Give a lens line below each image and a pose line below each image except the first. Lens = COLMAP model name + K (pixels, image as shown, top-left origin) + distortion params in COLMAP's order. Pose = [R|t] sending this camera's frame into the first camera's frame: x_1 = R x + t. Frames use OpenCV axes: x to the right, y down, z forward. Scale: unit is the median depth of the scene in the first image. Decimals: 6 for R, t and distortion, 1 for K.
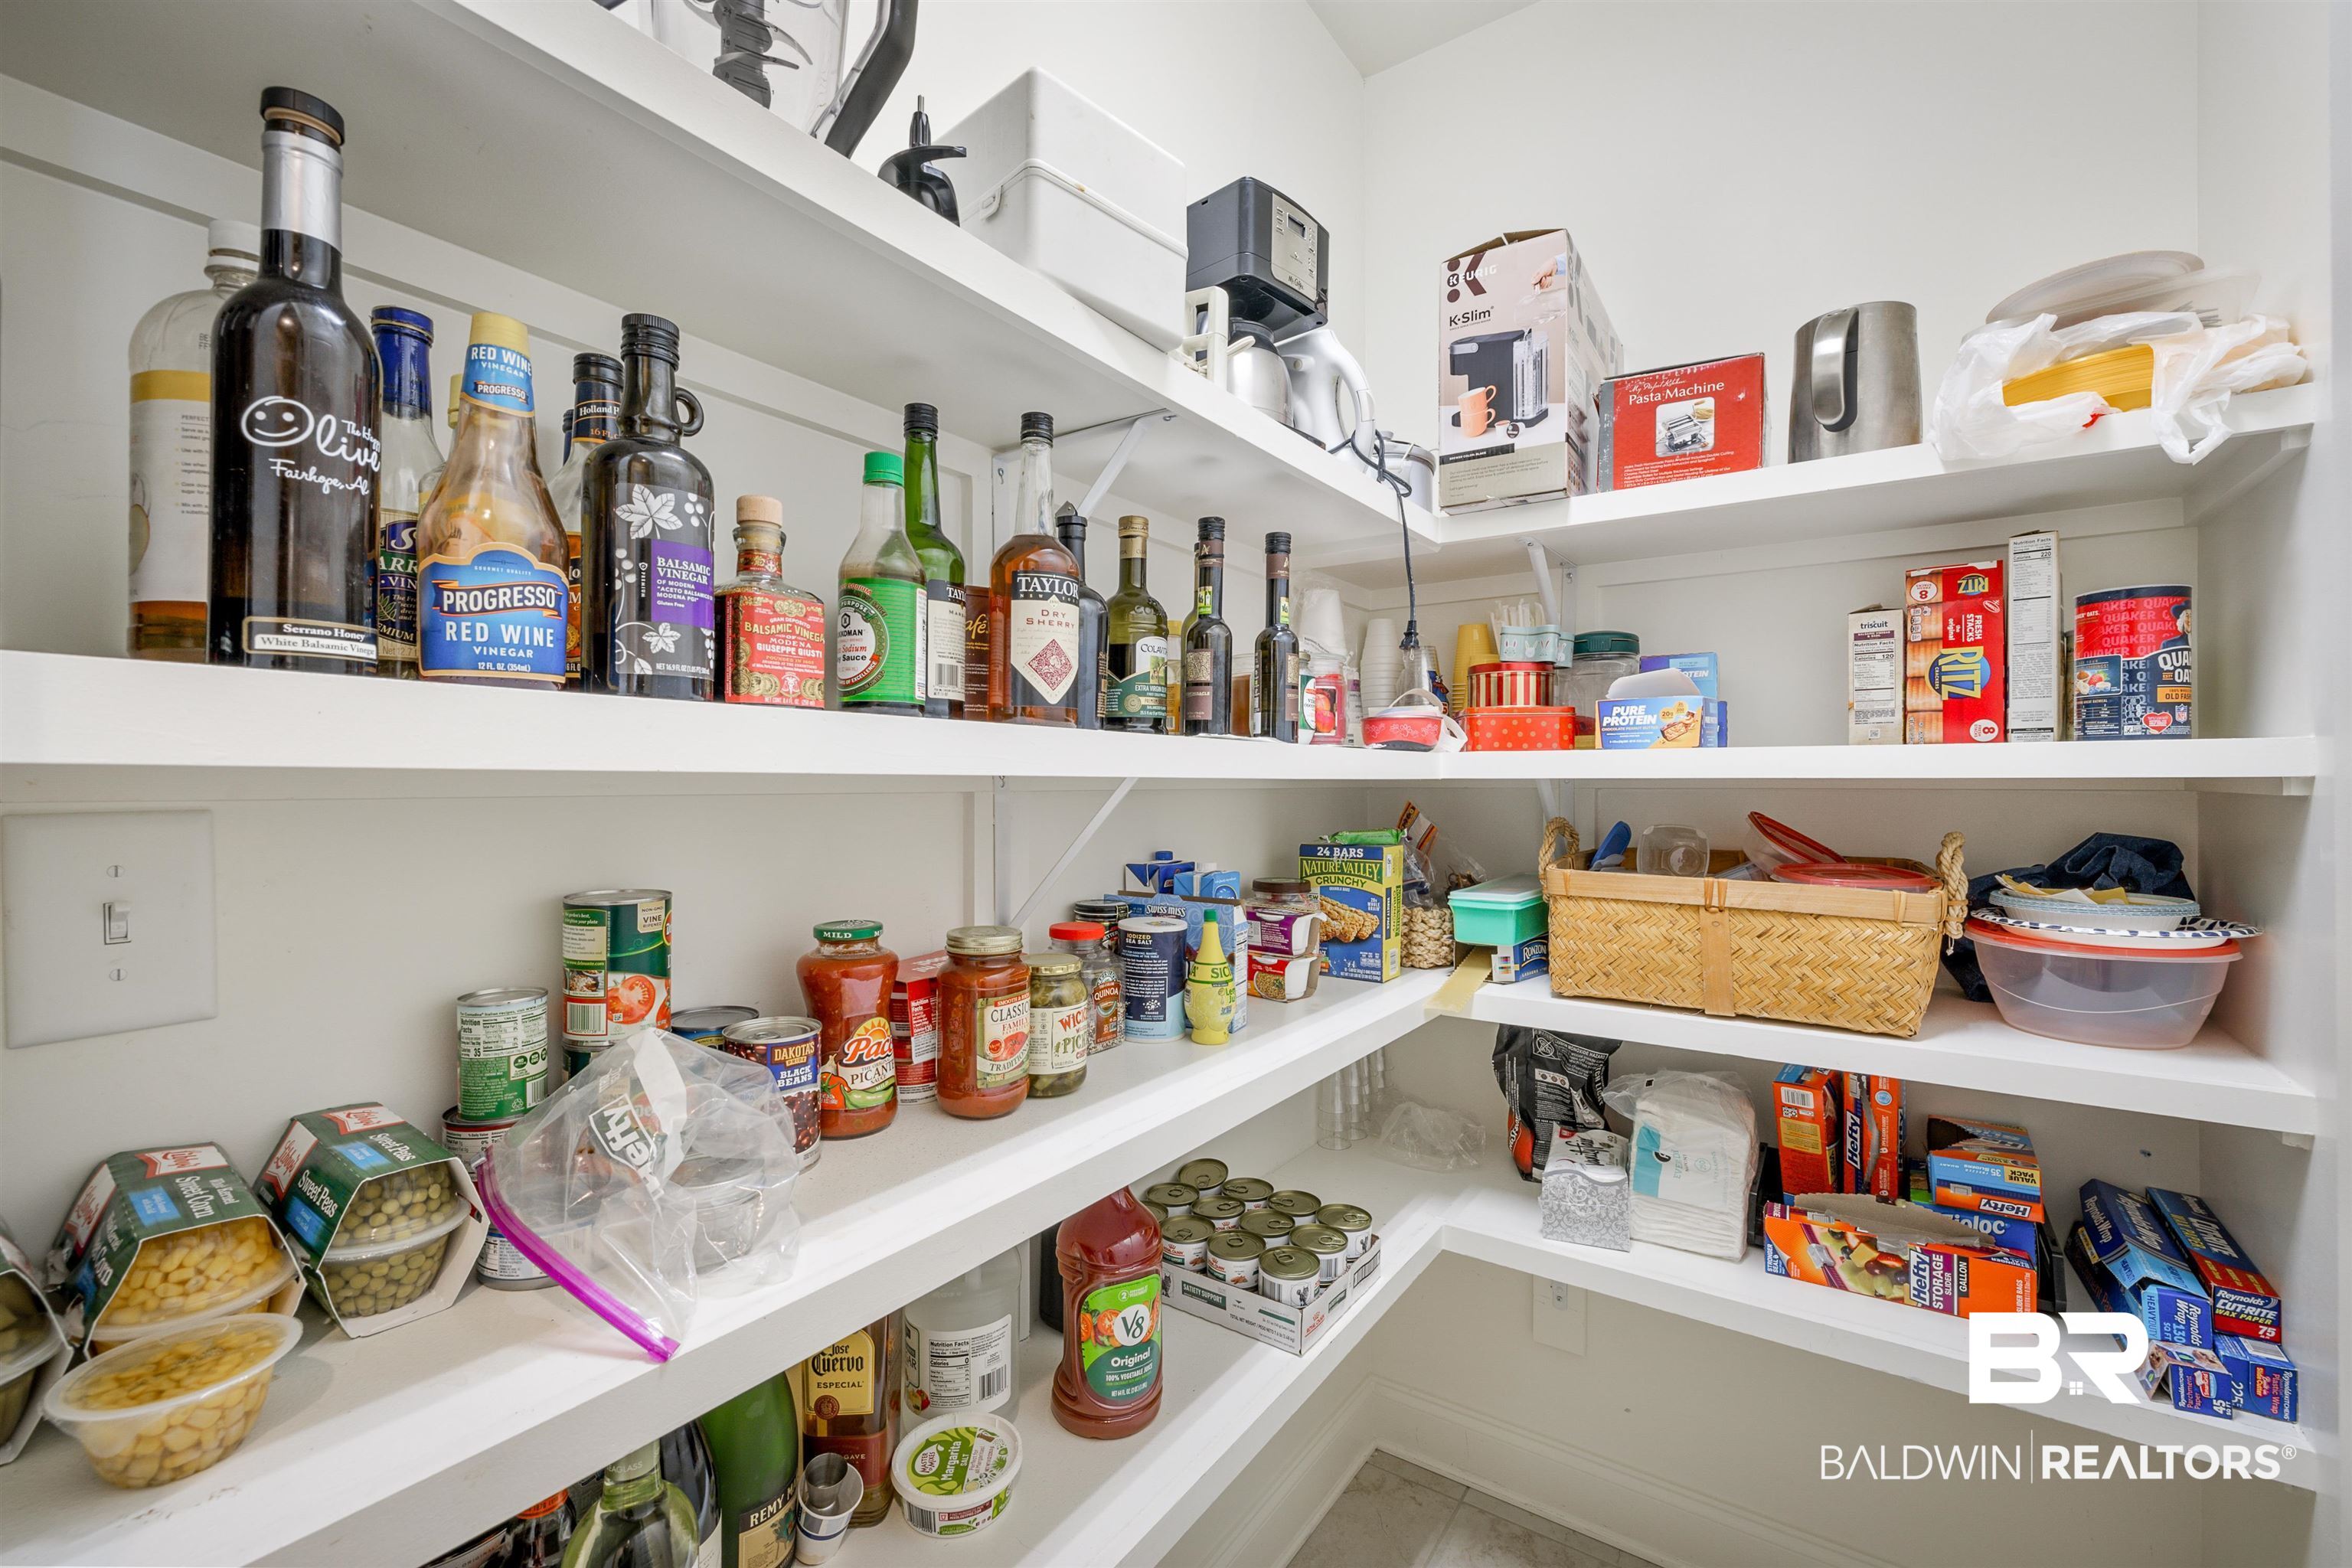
lens RADIAL K [[989.7, 0, 1185.0], [0, 989.7, 787.8], [0, 0, 1]] dist [-0.002456, 0.001067]
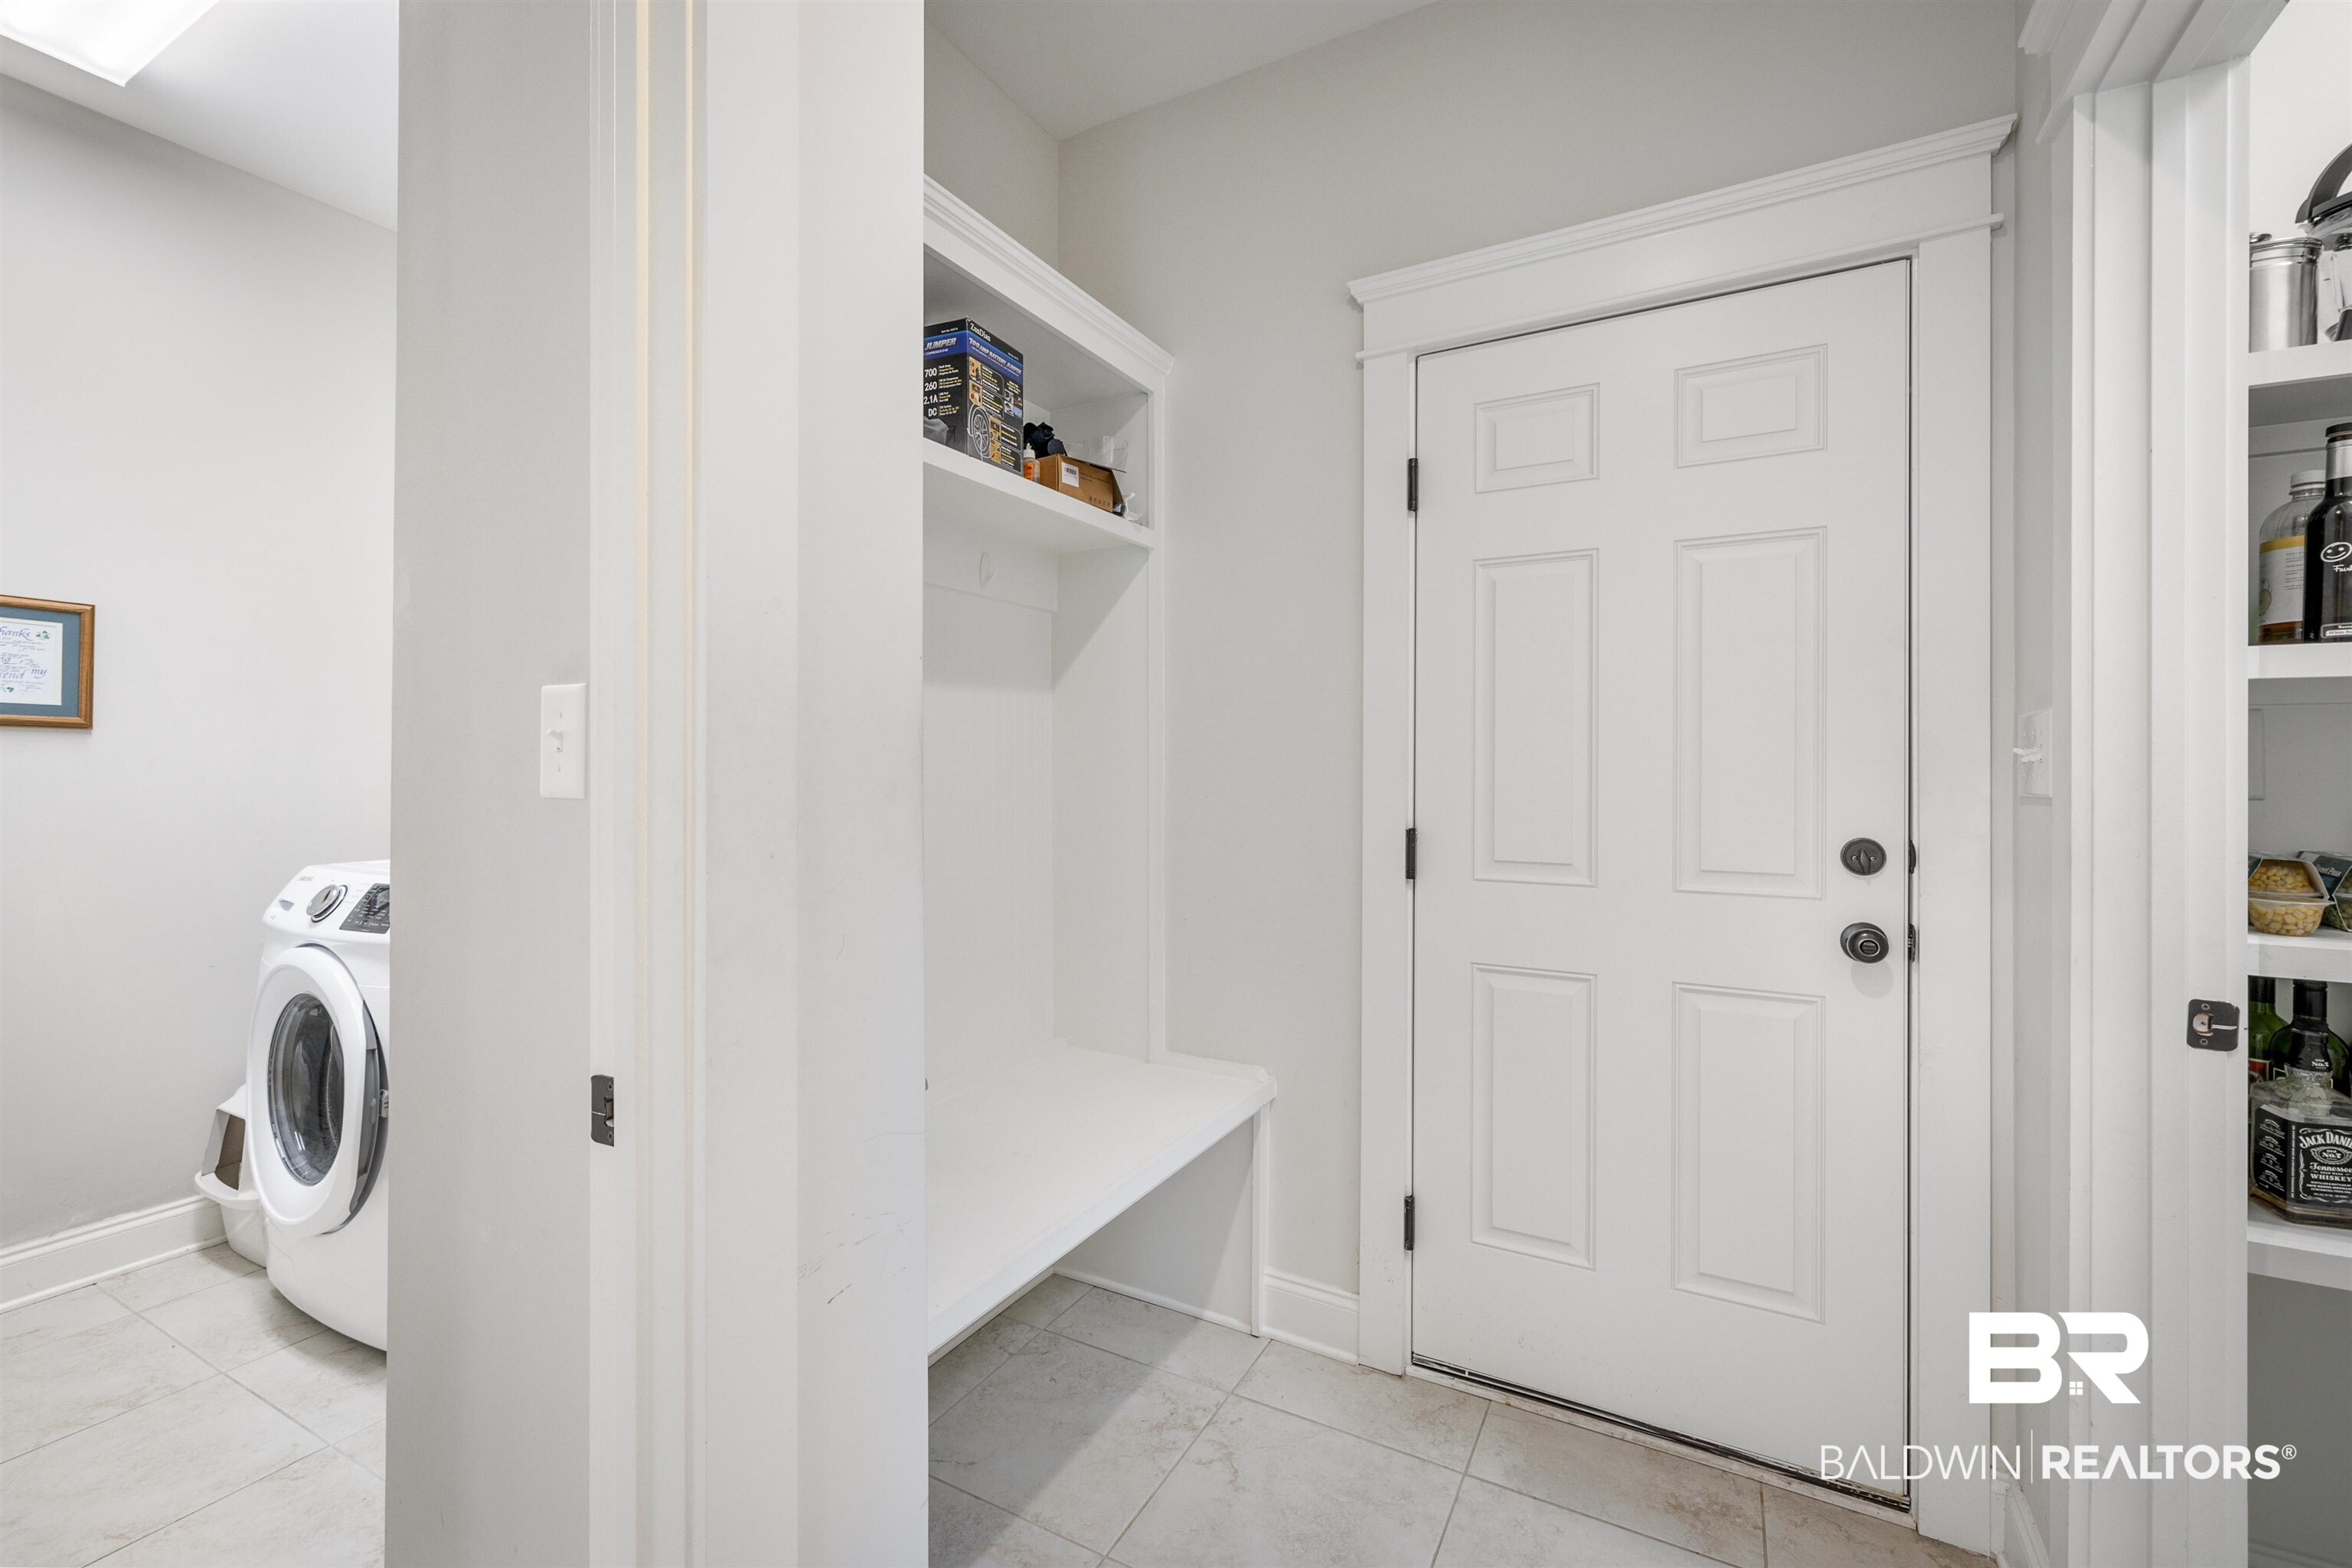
lens RADIAL K [[989.7, 0, 1170.0], [0, 989.7, 769.3], [0, 0, 1]] dist [-0.002456, 0.001067]
pose [[0.088321, 0.004823, -0.996080, 1.515773], [0.002608, 0.999984, 0.005073, 0.208558], [0.996089, -0.003046, 0.088307, -2.439981]]
